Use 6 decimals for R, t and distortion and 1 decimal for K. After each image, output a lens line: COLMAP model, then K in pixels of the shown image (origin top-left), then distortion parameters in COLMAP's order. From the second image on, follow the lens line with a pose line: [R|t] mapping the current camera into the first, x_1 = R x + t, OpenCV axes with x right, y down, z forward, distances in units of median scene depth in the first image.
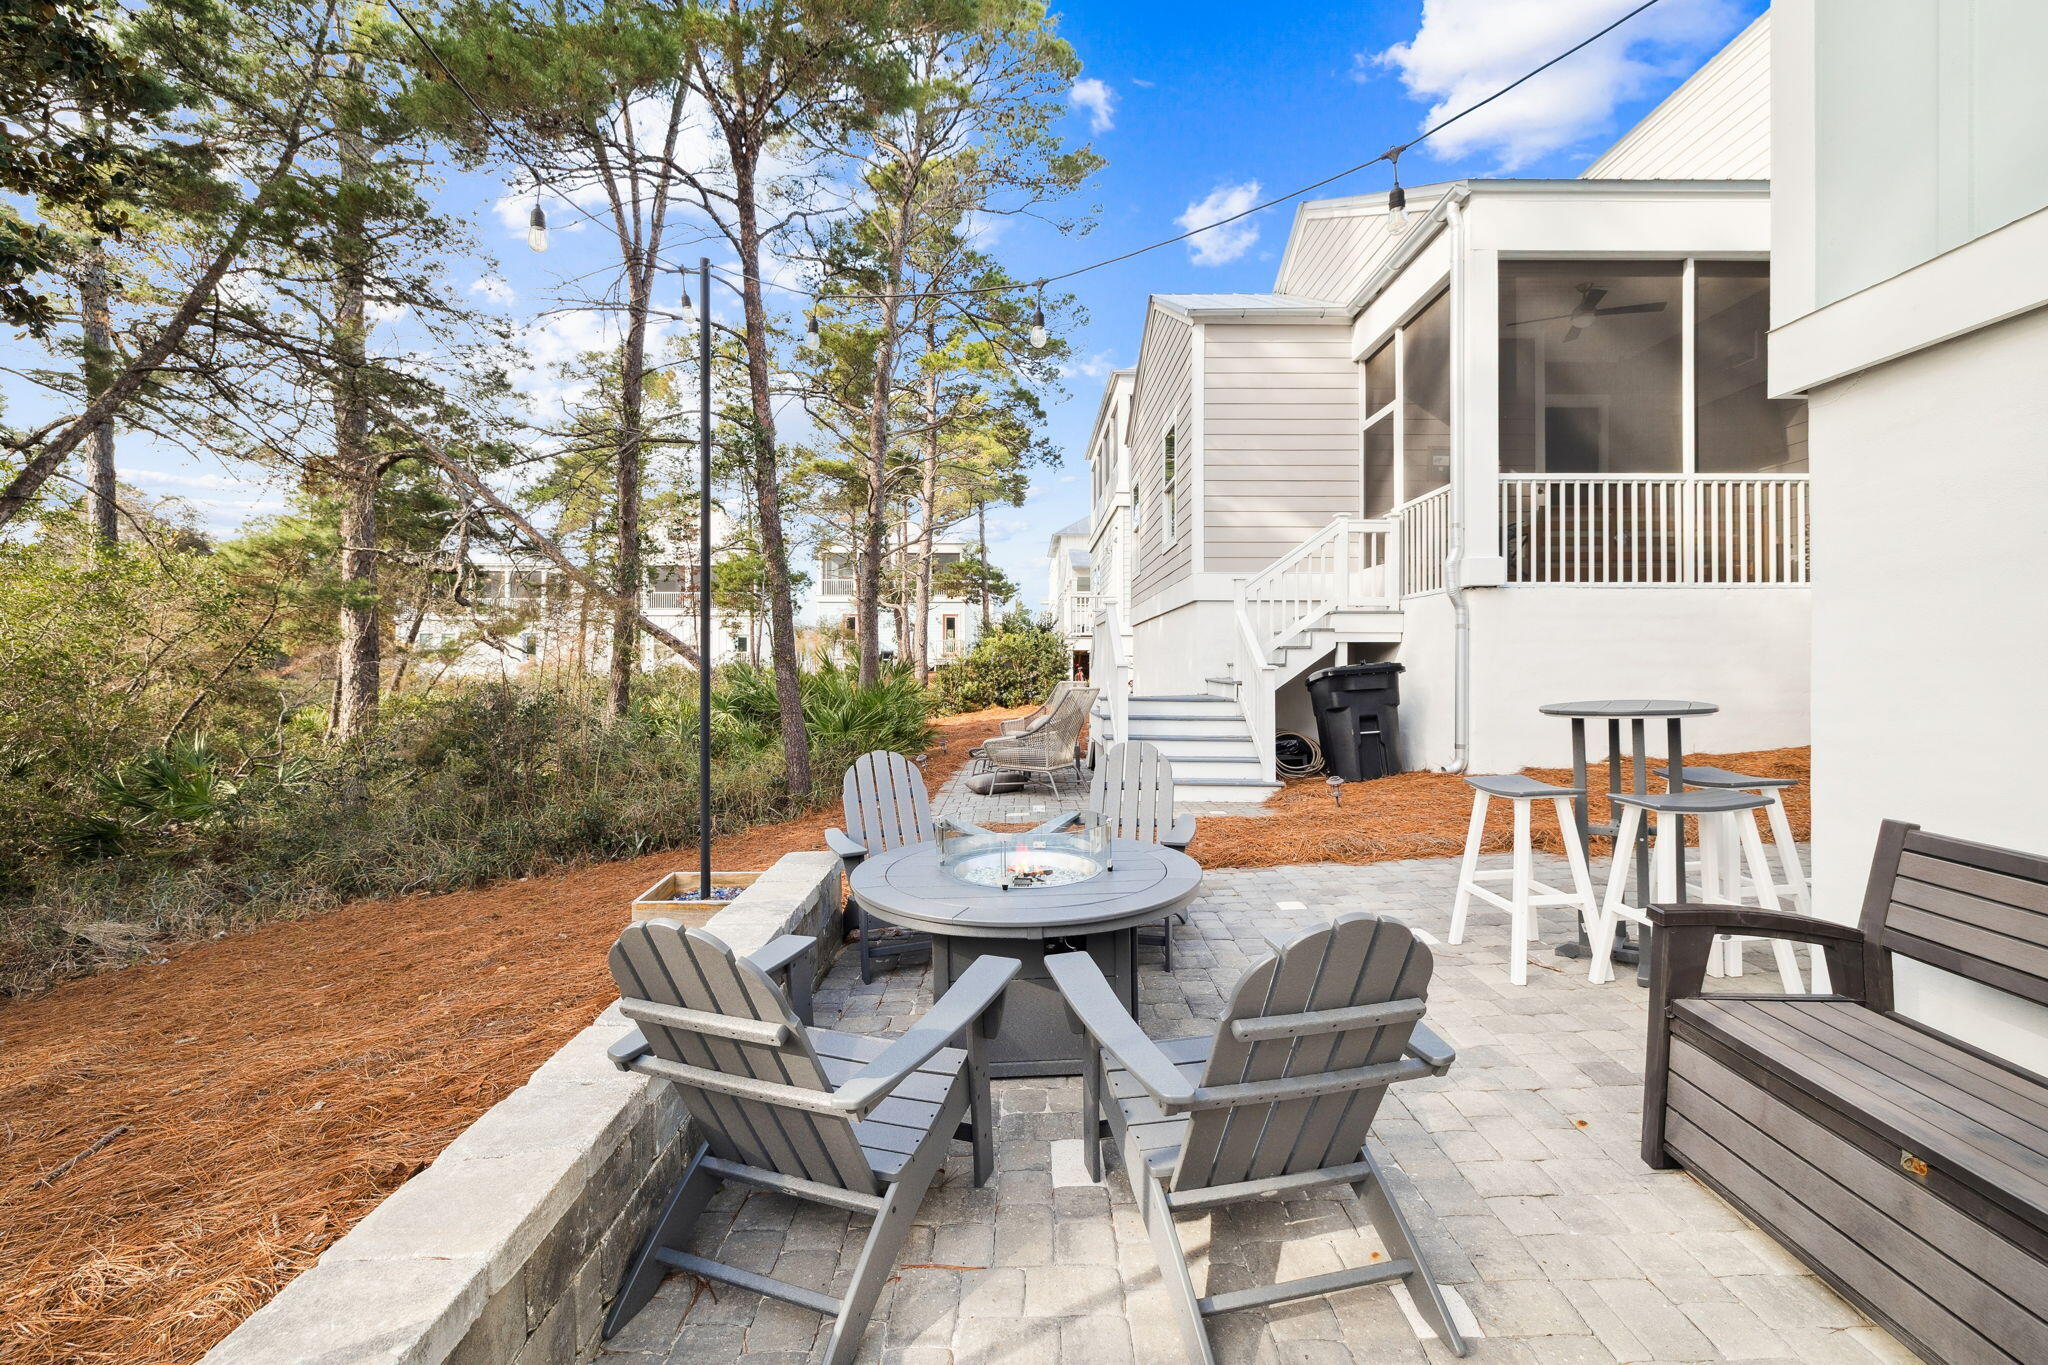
lens RADIAL K [[853.3, 0, 1027.5], [0, 853.3, 673.4], [0, 0, 1]] dist [-0.000687, -0.000473]
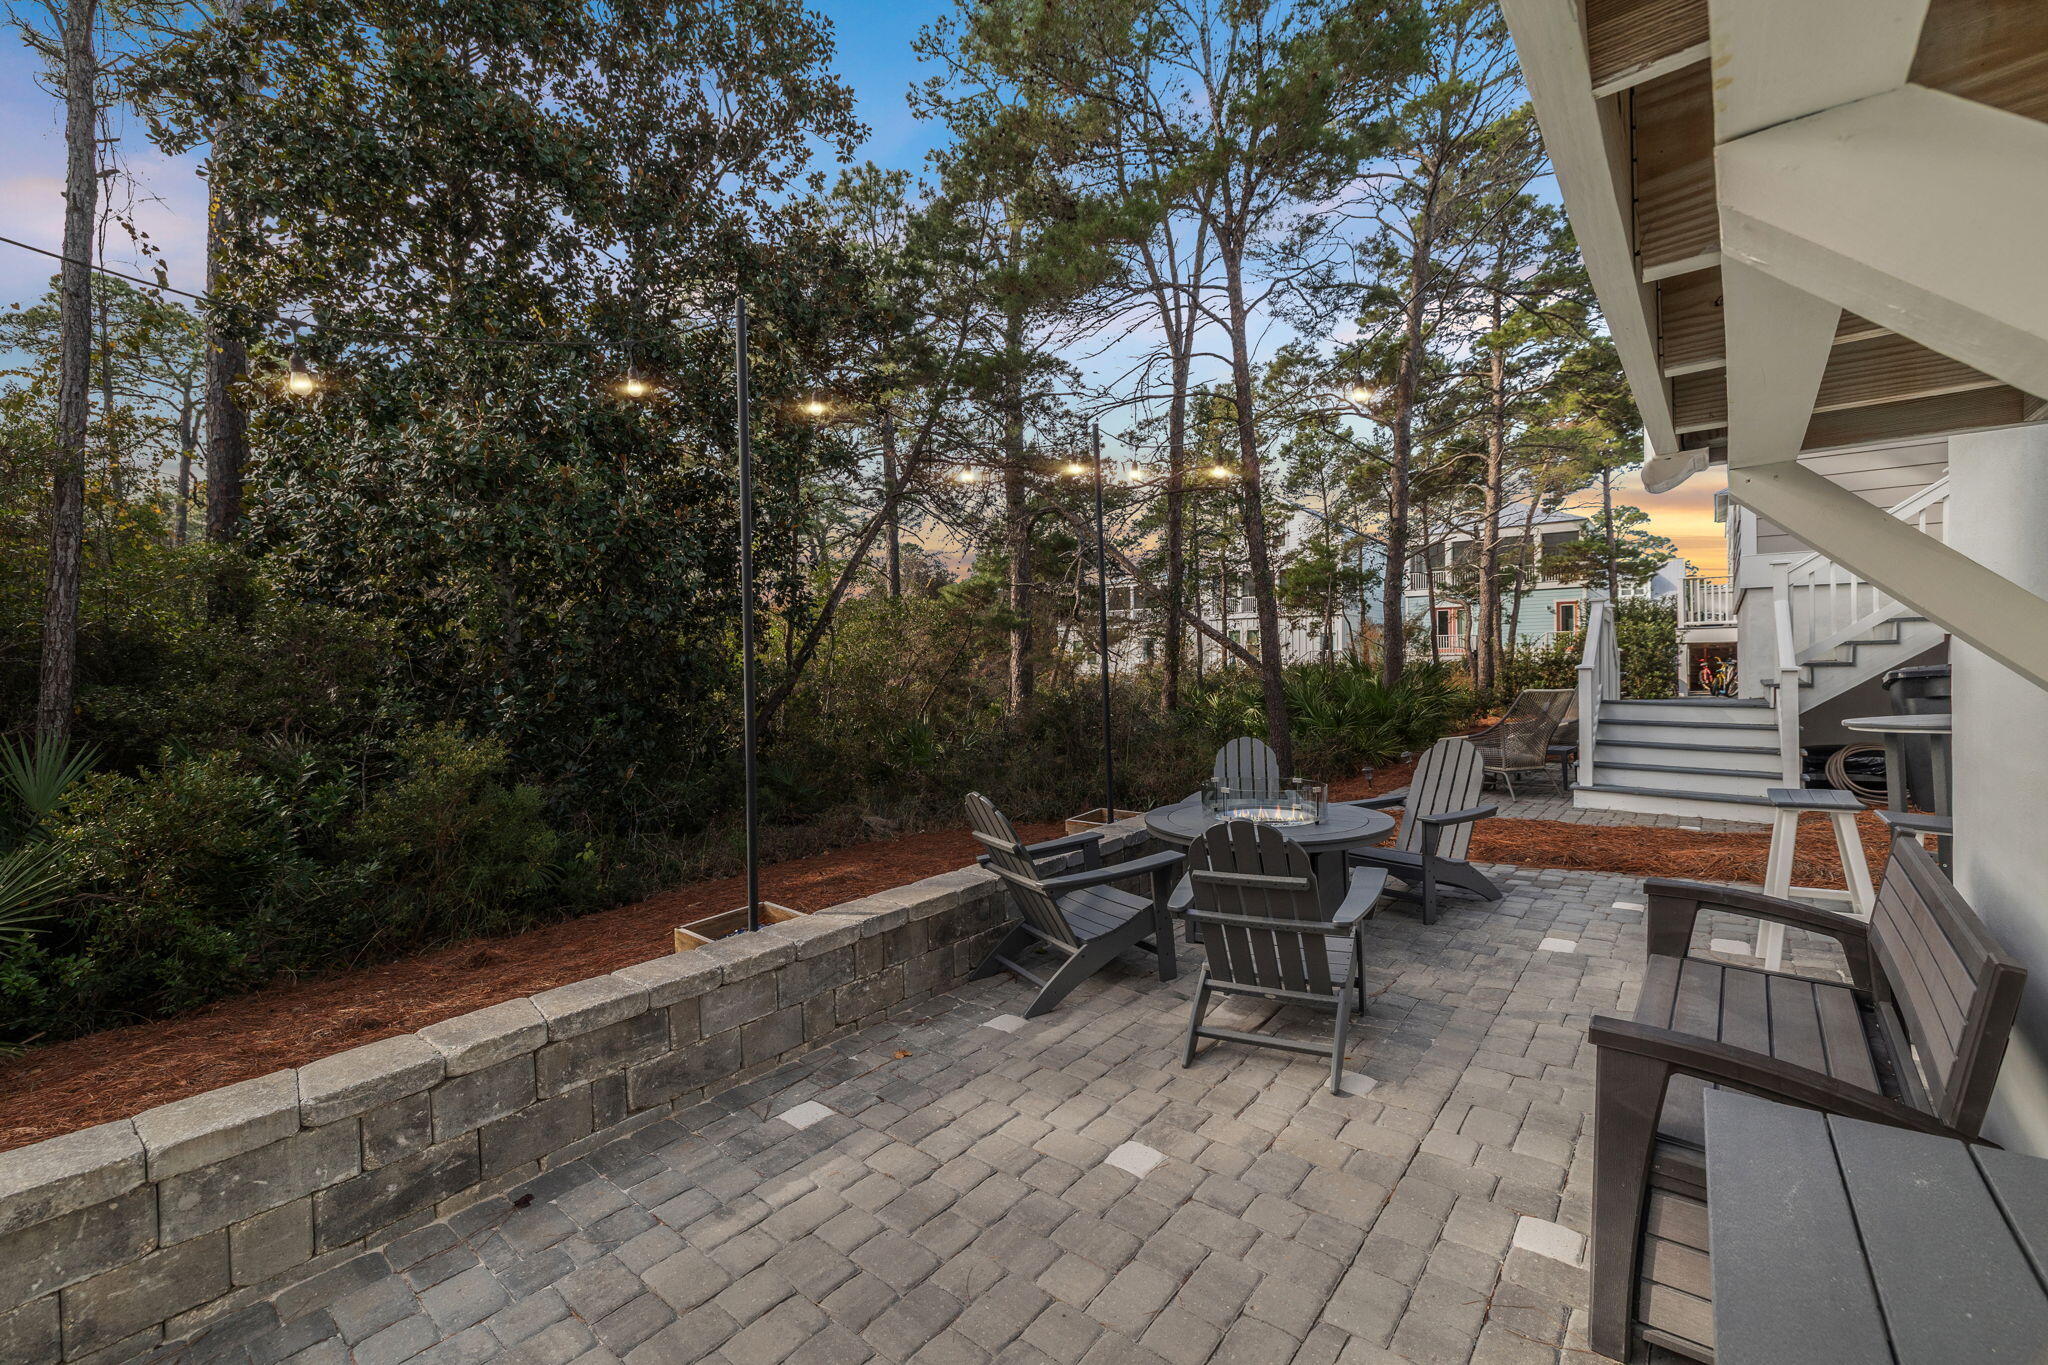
lens RADIAL K [[853.3, 0, 1027.5], [0, 853.3, 673.4], [0, 0, 1]] dist [-0.000687, -0.000473]
pose [[0.773091, -0.003487, -0.634286, 0.134480], [0.006127, 0.999979, 0.001970, -0.004530], [0.634266, -0.005410, 0.773096, -0.081753]]
